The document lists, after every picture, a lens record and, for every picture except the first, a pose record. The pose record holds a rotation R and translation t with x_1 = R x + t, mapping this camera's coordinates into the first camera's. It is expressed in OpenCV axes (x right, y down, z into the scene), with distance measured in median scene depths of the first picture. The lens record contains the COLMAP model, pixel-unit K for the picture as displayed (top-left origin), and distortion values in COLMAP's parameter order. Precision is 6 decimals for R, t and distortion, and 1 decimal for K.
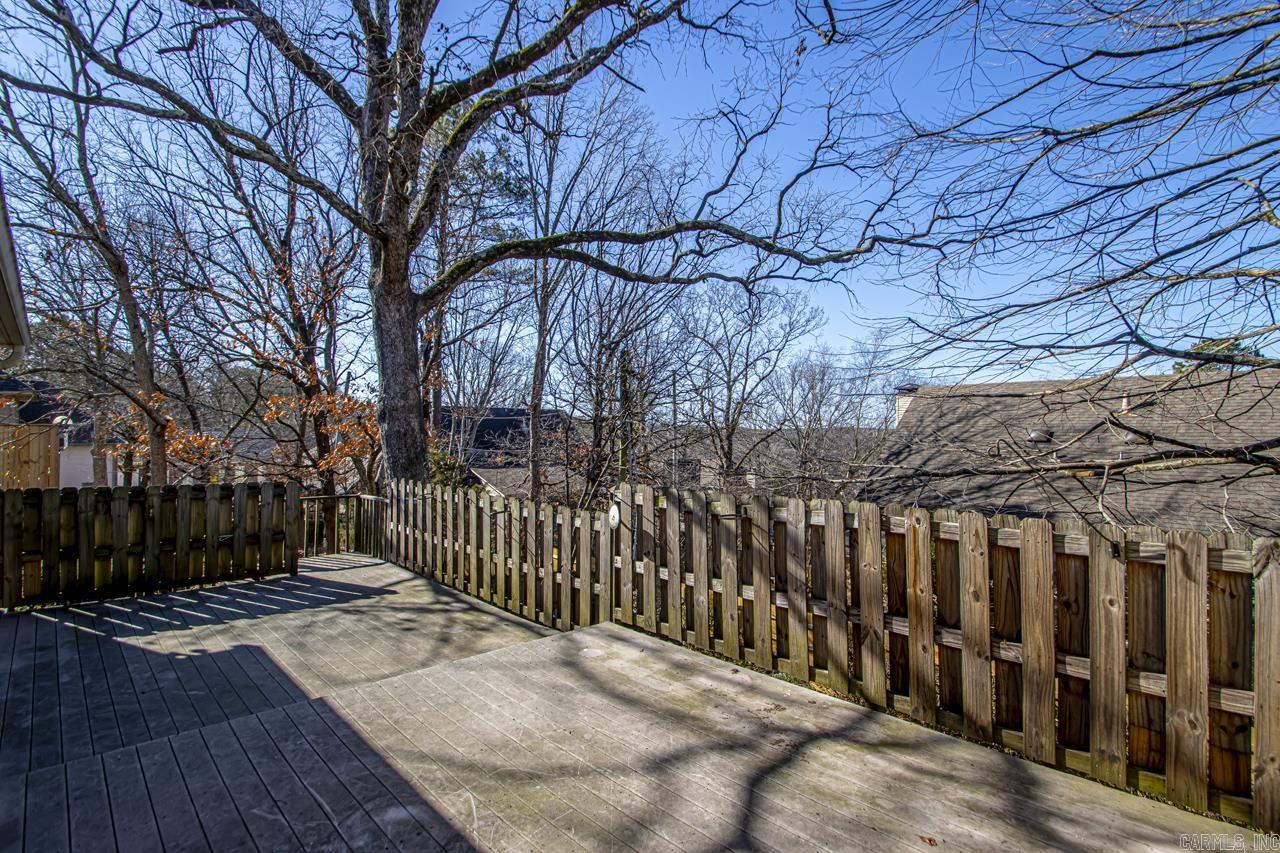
lens RADIAL K [[603.3, 0, 659.0], [0, 603.3, 424.1], [0, 0, 1]] dist [0.018071, -0.019887]
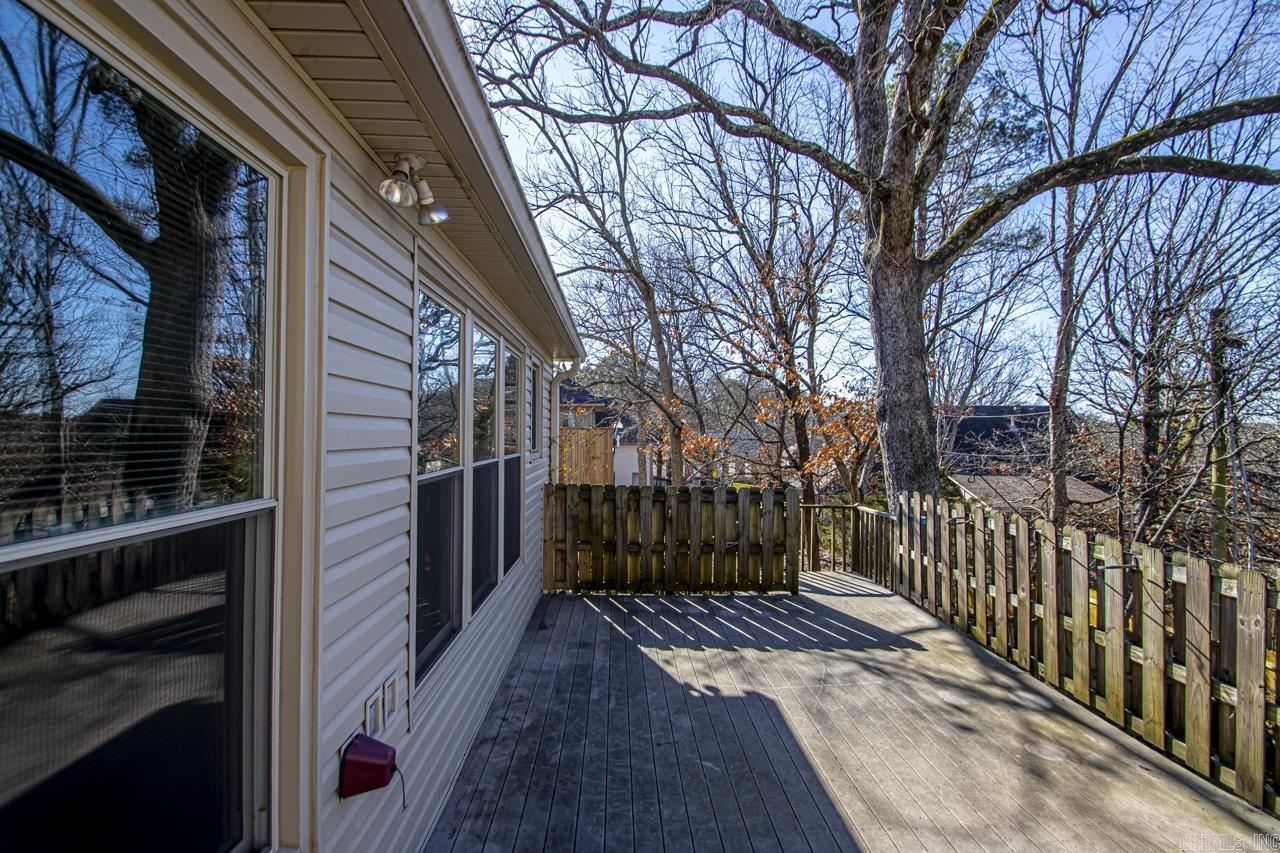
lens RADIAL K [[598.3, 0, 646.1], [0, 598.3, 427.7], [0, 0, 1]] dist [0.014316, -0.017158]
pose [[0.735160, -0.009443, -0.677828, -0.159958], [0.011293, 0.999935, -0.001683, 0.004368], [0.677800, -0.006418, 0.735218, 0.201786]]
